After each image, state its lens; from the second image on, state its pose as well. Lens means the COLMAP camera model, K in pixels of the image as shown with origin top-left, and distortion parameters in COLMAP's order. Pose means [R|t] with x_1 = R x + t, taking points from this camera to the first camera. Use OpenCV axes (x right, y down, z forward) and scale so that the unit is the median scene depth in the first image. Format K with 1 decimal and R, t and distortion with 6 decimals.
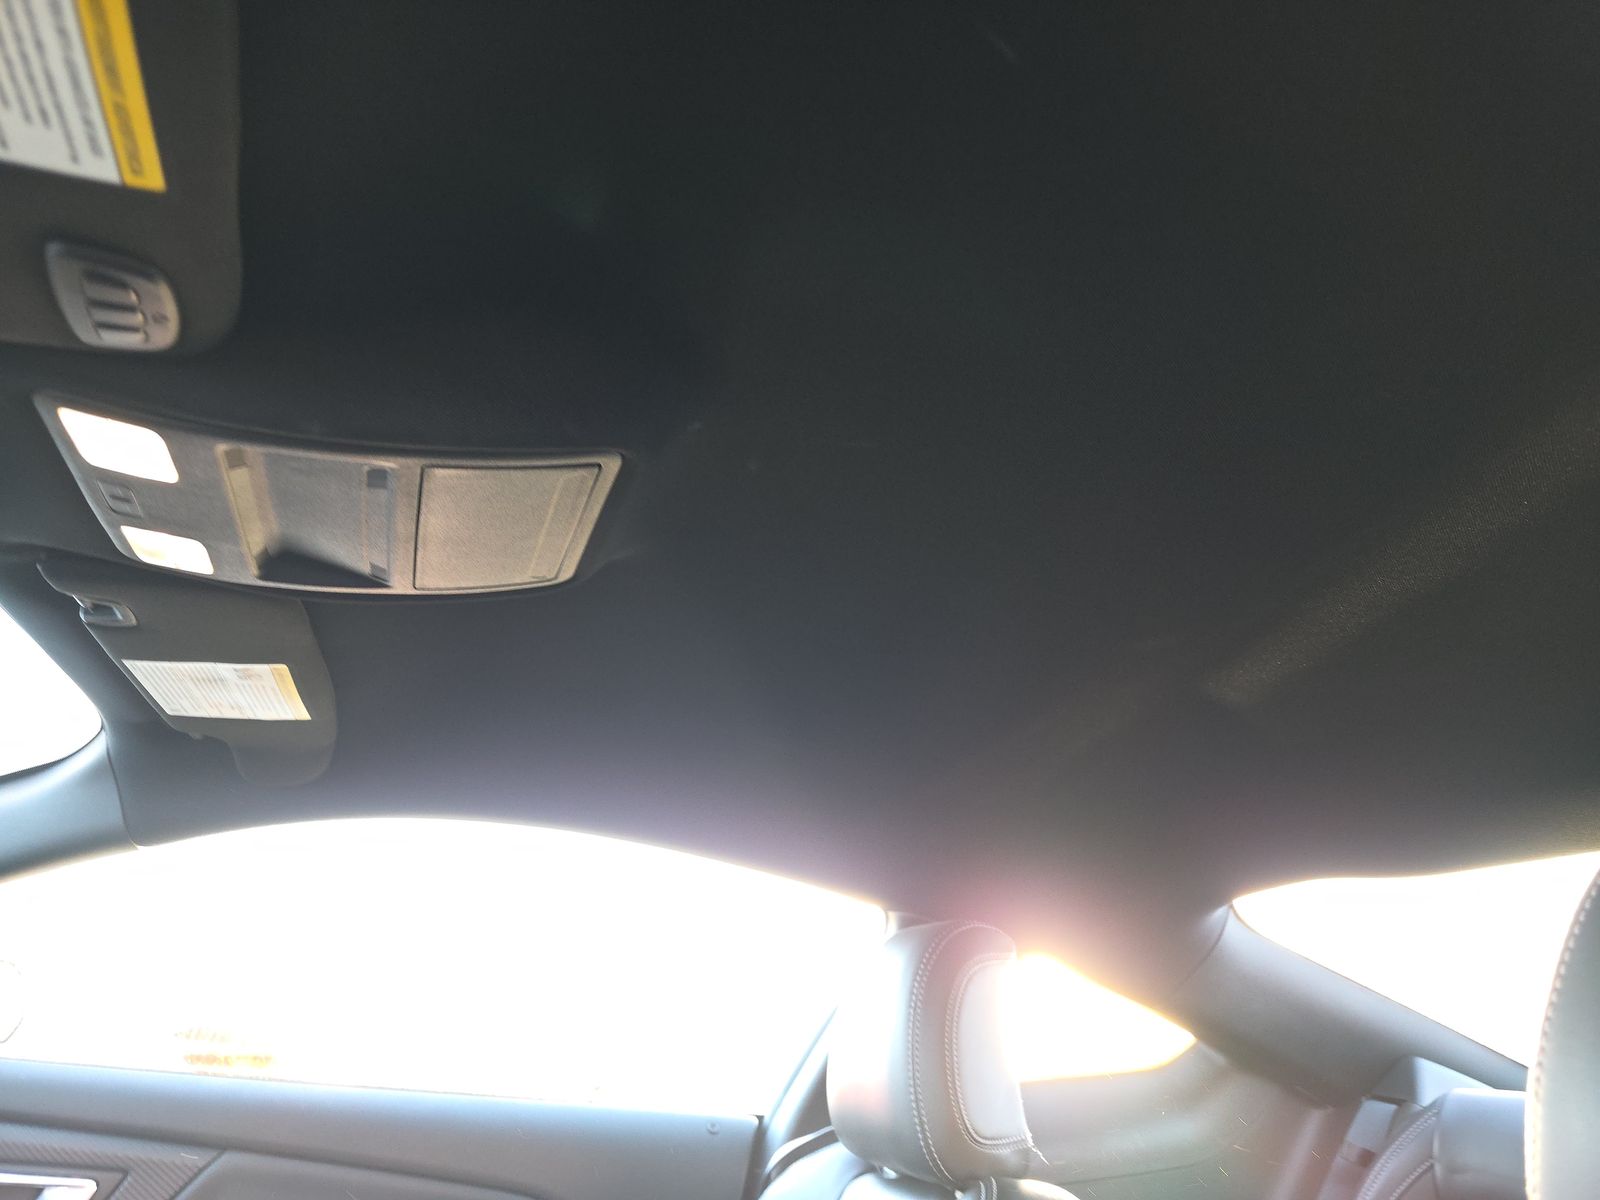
lens RADIAL K [[1071.9, 0, 799.9], [0, 1071.9, 599.3], [0, 0, 1]] dist [0.020690, 0.000285]
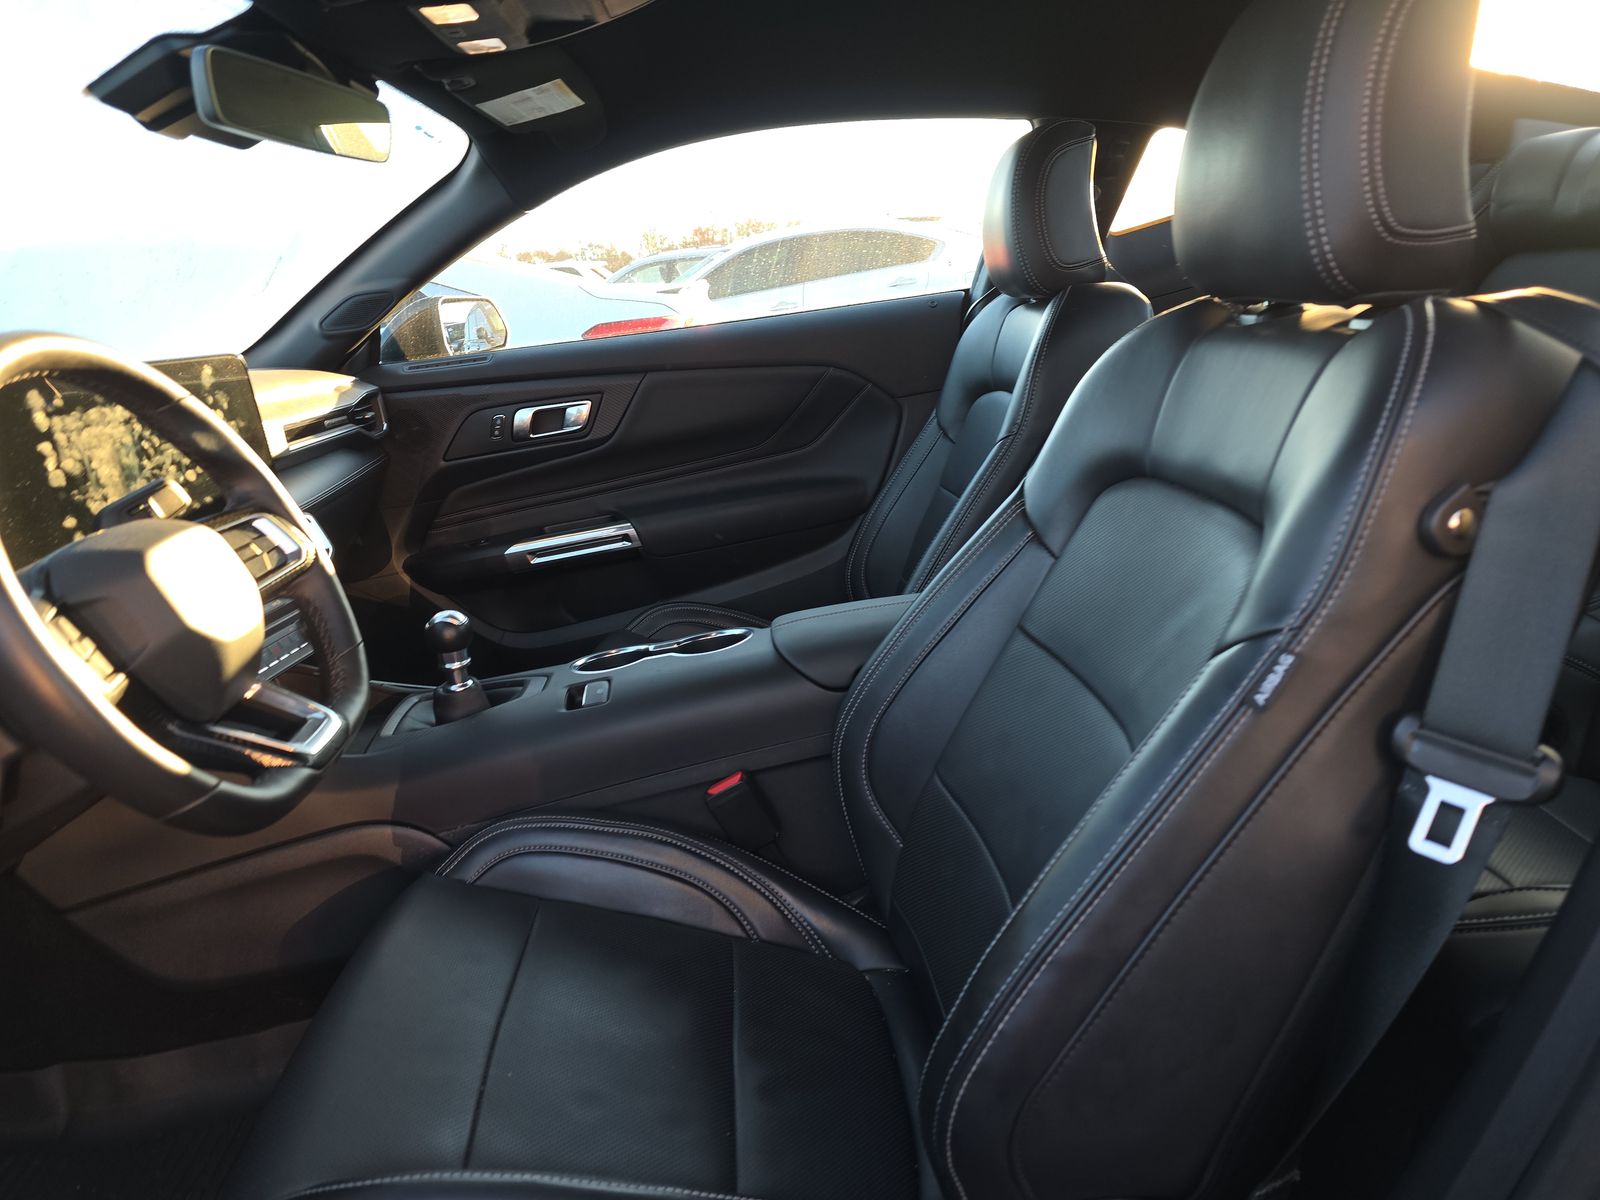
lens RADIAL K [[1071.9, 0, 800.7], [0, 1071.9, 599.6], [0, 0, 1]] dist [0.020690, 0.000285]
pose [[0.936014, -0.118157, -0.331537, 0.241361], [0.300607, 0.758324, 0.578429, -0.139752], [0.183067, -0.641080, 0.745321, -0.505812]]
